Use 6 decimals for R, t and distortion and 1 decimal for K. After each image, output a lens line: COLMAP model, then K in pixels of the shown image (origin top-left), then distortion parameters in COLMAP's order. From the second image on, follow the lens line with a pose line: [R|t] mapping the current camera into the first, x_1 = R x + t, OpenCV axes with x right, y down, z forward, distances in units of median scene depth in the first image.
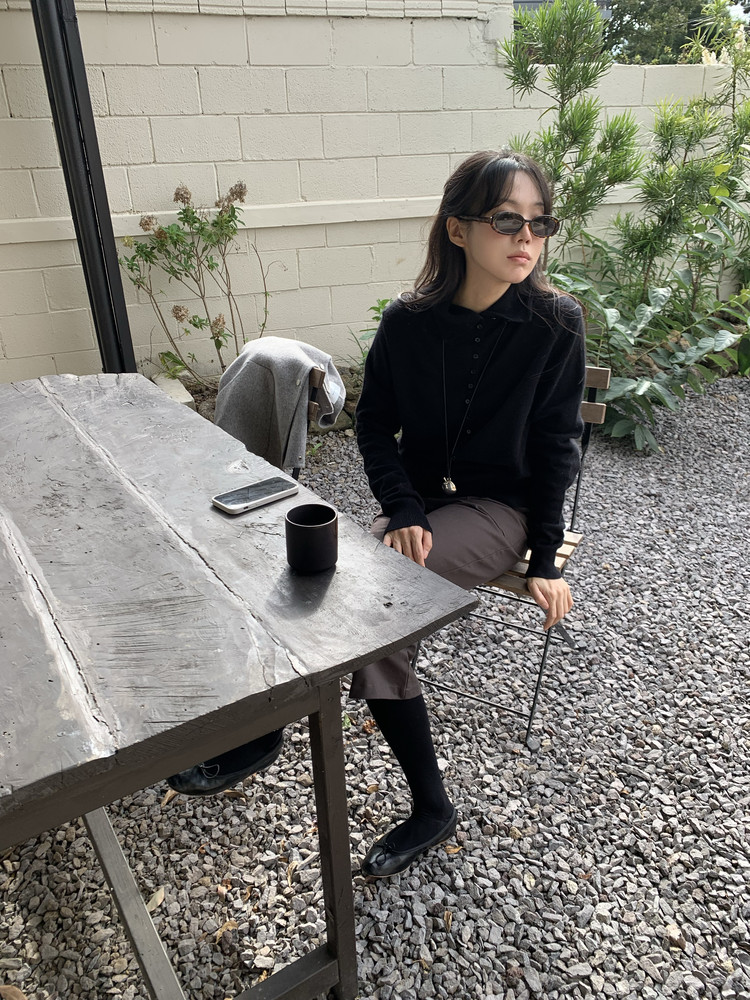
lens RADIAL K [[725.0, 0, 382.5], [0, 725.0, 486.4], [0, 0, 1]] dist [0.043736, -0.039865]
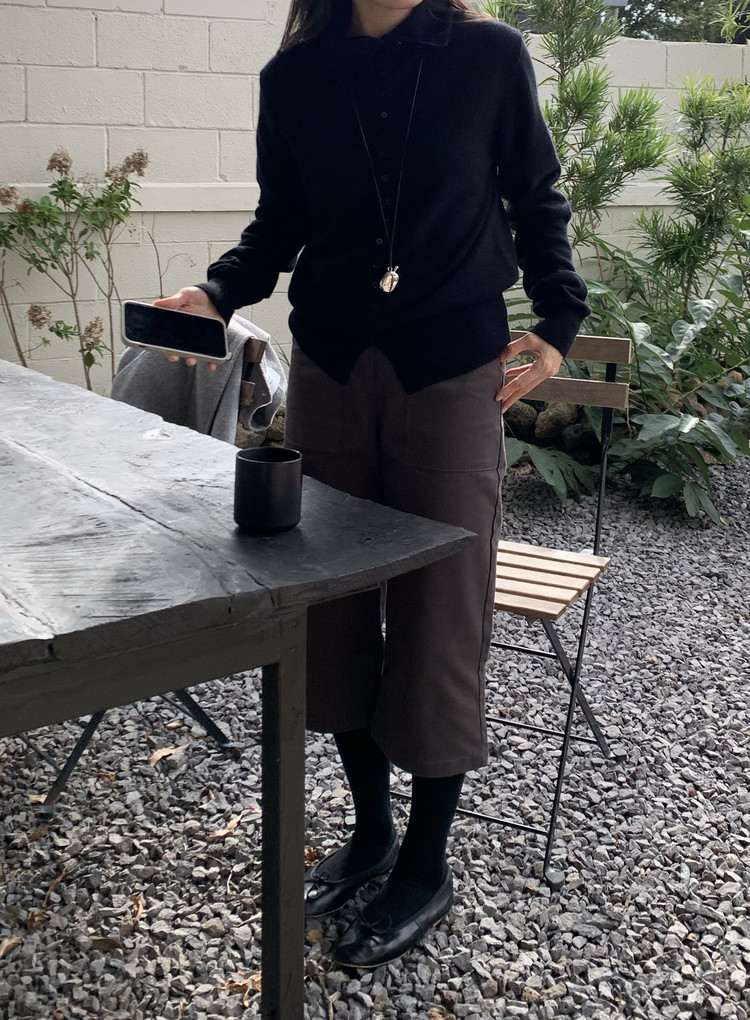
lens RADIAL K [[1152.8, 0, 378.4], [0, 1152.8, 295.9], [0, 0, 1]] dist [0.064026, 0.000000]
pose [[0.997842, 0.028710, 0.059047, -0.026652], [-0.009143, 0.951328, -0.308044, 0.133667], [-0.065017, 0.306840, 0.949538, -0.141706]]
